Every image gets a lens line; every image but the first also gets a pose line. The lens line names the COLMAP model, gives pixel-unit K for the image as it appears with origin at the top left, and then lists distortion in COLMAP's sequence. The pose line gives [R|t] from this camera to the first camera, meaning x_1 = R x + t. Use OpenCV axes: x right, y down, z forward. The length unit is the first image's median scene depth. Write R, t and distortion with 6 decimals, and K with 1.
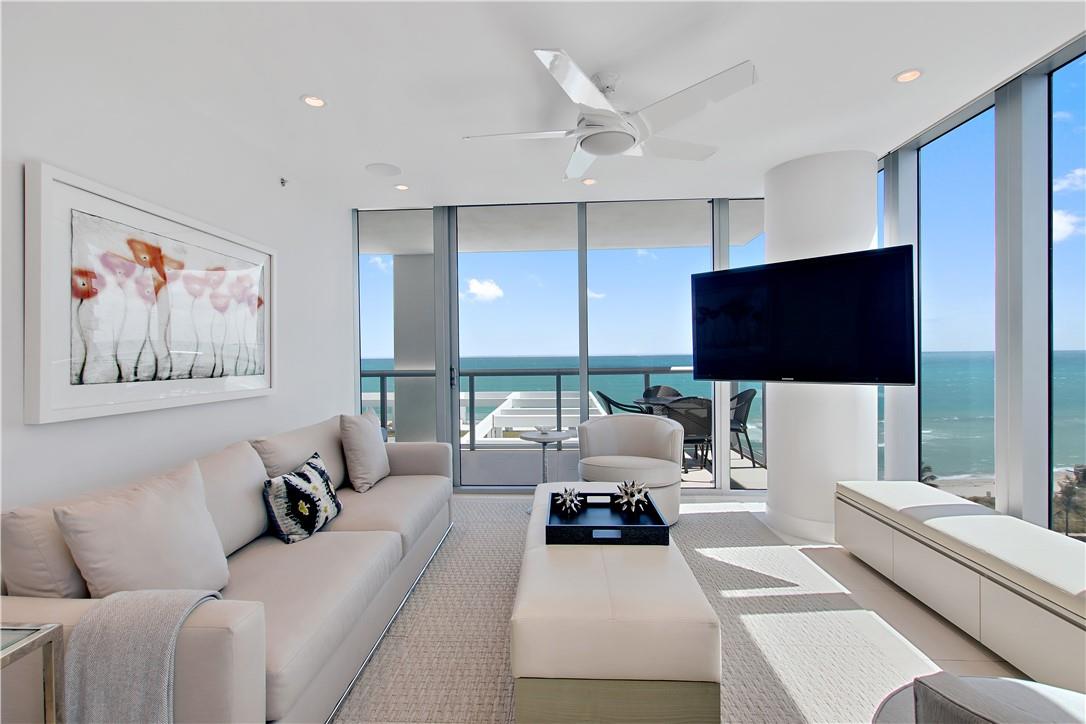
lens RADIAL K [[519.0, 0, 546.8], [0, 519.0, 359.6], [0, 0, 1]] dist [-0.004345, -0.000660]
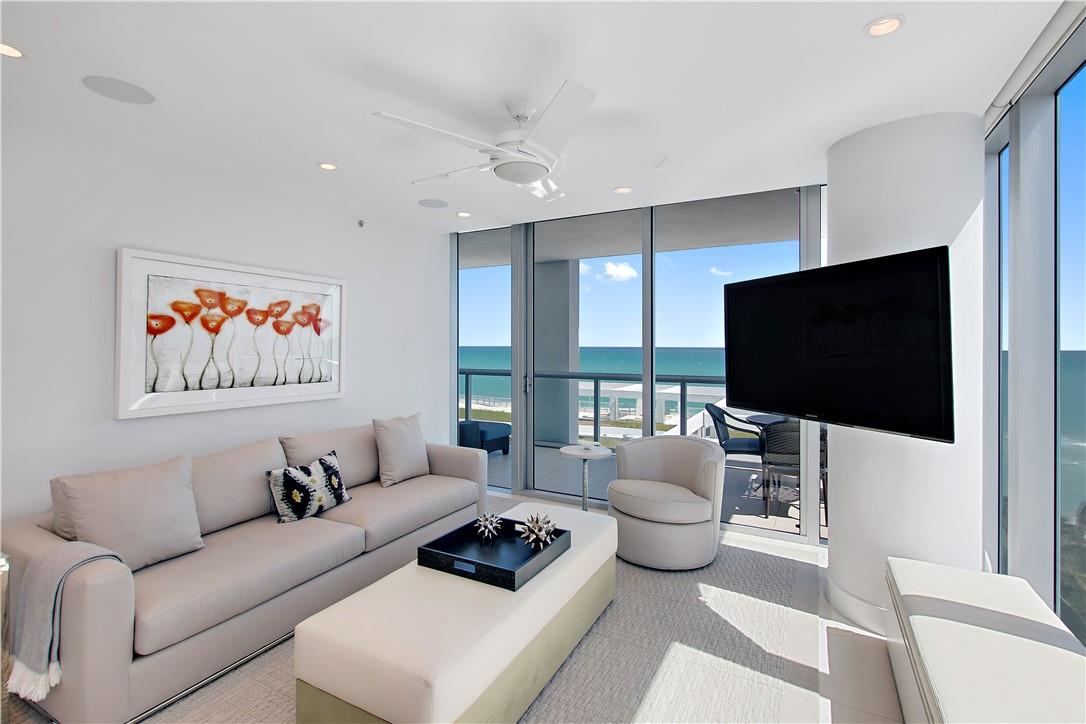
lens RADIAL K [[518.0, 0, 543.8], [0, 518.0, 341.7], [0, 0, 1]] dist [-0.003051, -0.000709]
pose [[0.897045, 0.012505, -0.441763, 0.598137], [-0.019133, 0.999761, -0.010552, -0.082437], [0.441525, 0.017917, 0.897070, 0.133535]]
